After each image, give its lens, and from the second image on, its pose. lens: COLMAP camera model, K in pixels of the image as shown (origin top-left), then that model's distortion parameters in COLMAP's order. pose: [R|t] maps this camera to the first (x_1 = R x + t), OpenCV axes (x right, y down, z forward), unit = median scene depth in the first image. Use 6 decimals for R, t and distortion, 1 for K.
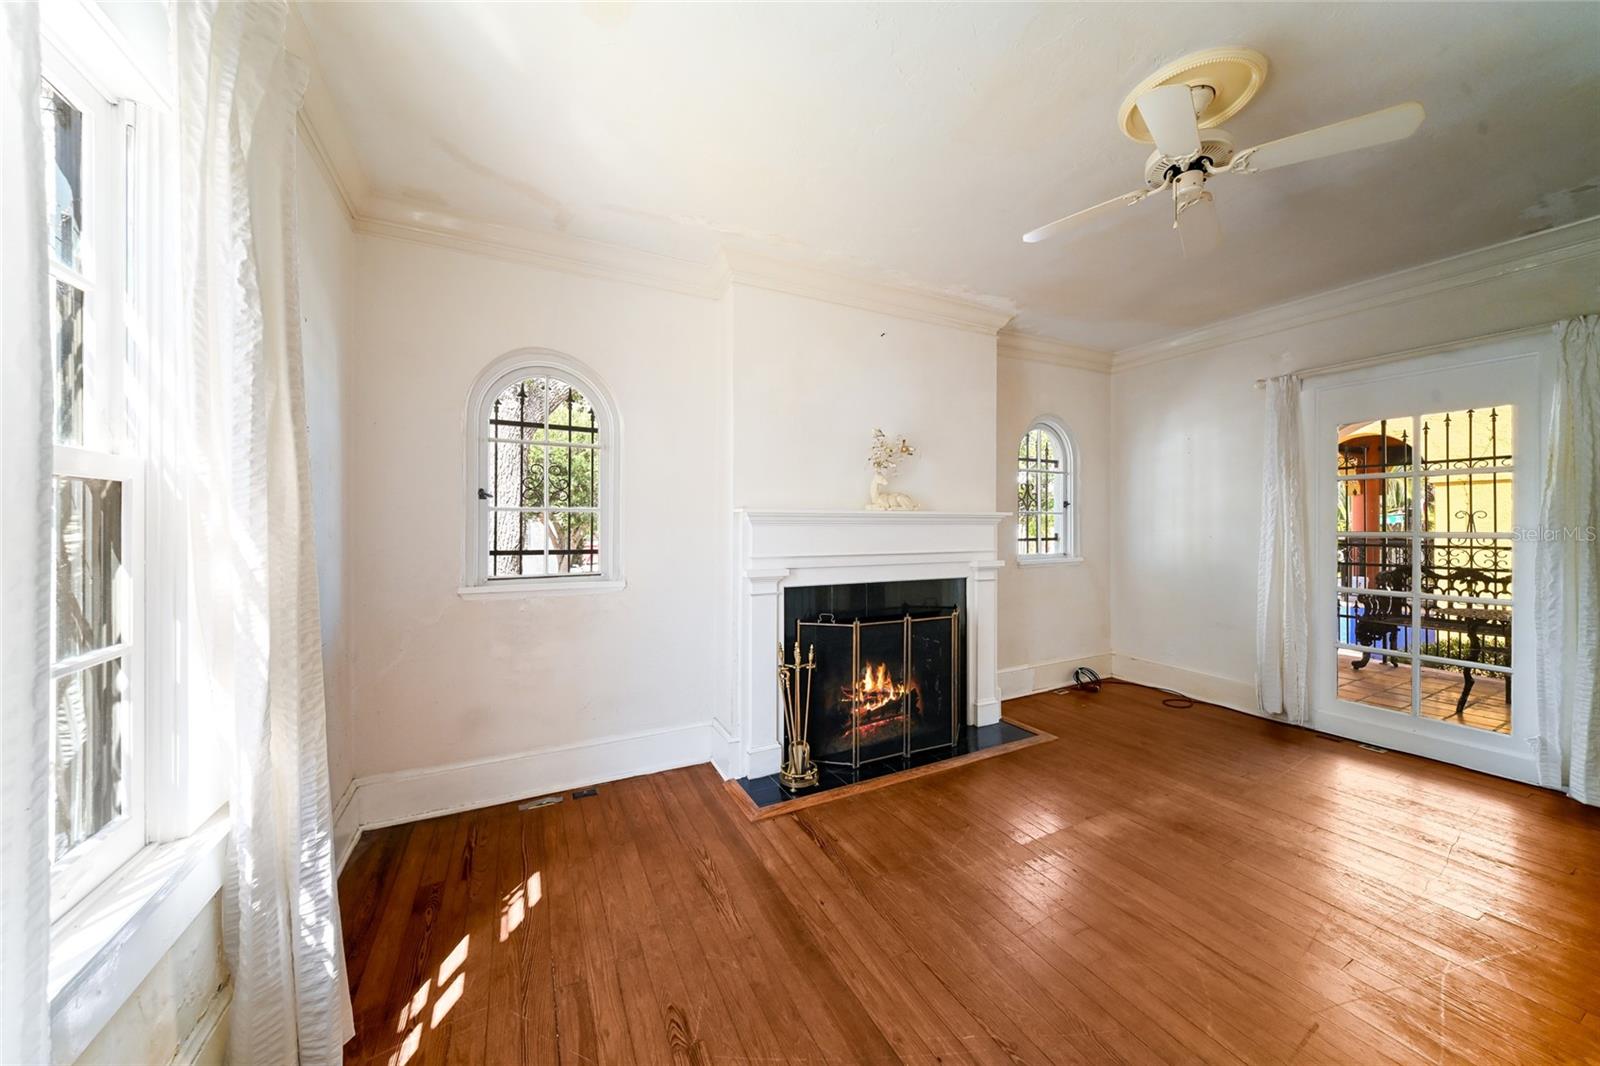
lens RADIAL K [[558.3, 0, 824.6], [0, 558.3, 522.2], [0, 0, 1]] dist [0.013509, 0.000020]
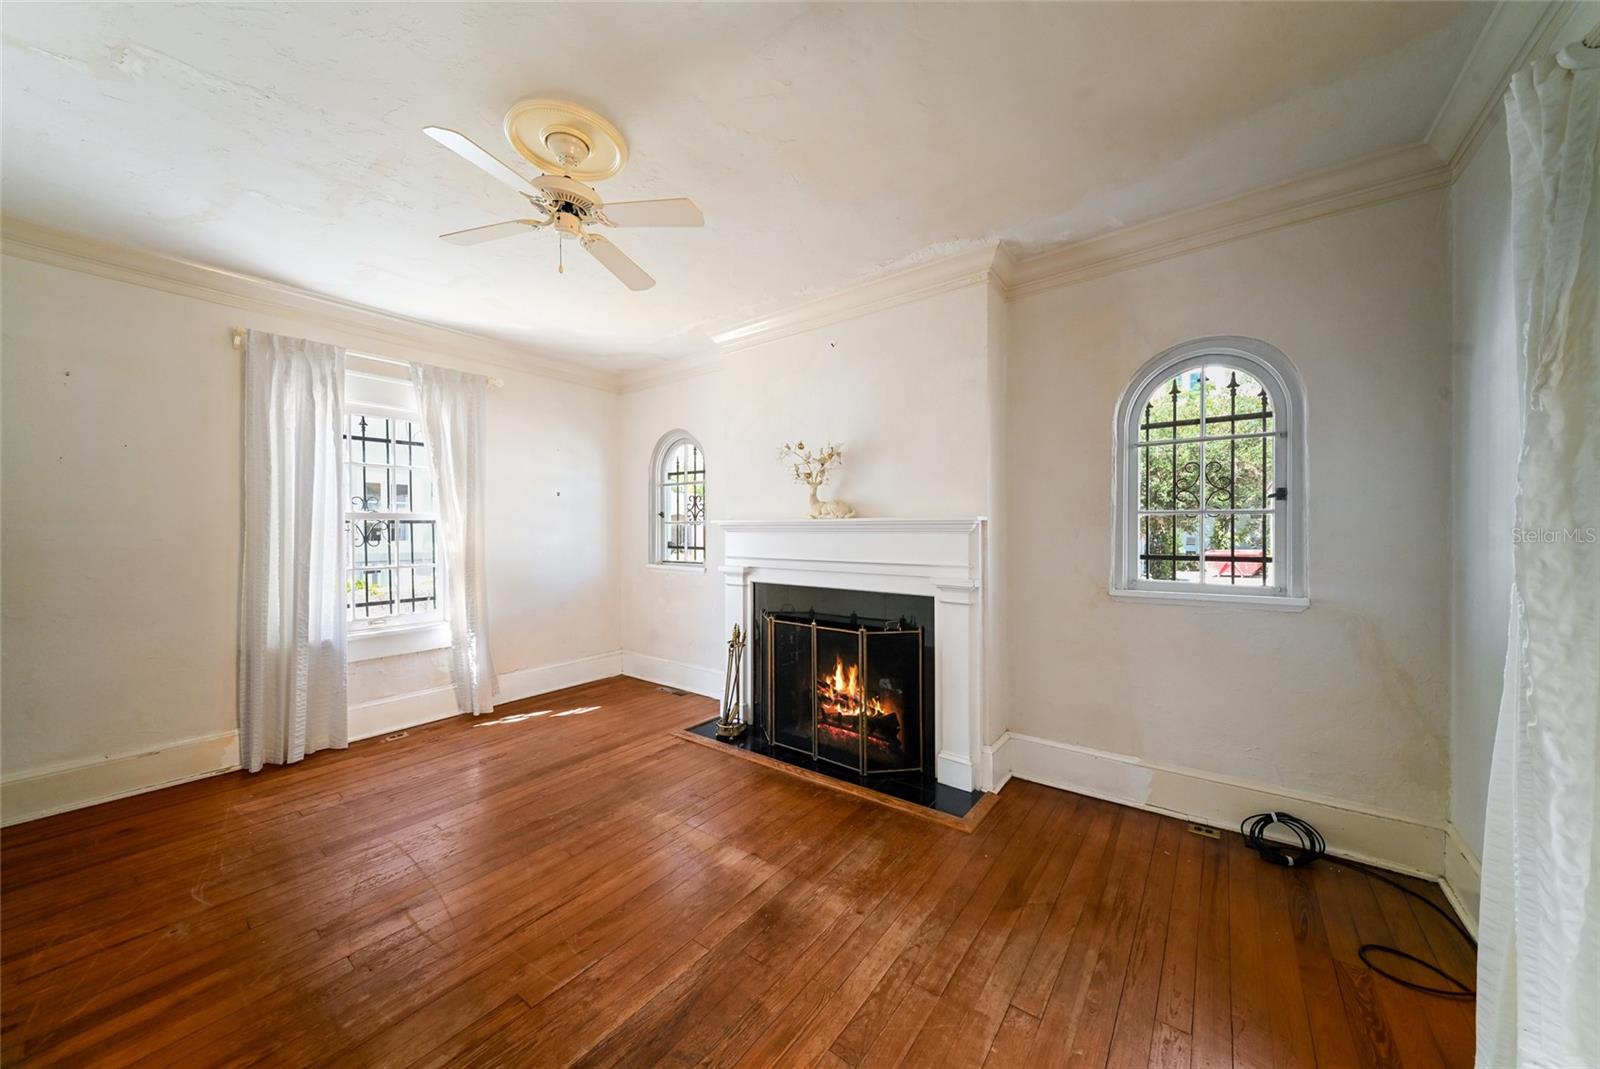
lens RADIAL K [[556.8, 0, 804.6], [0, 556.8, 531.0], [0, 0, 1]] dist [0.011139, -0.003731]
pose [[0.420838, 0.004014, -0.907127, 1.014028], [0.002945, 0.999979, 0.005791, -0.004503], [0.907131, -0.005108, 0.420817, 0.530444]]
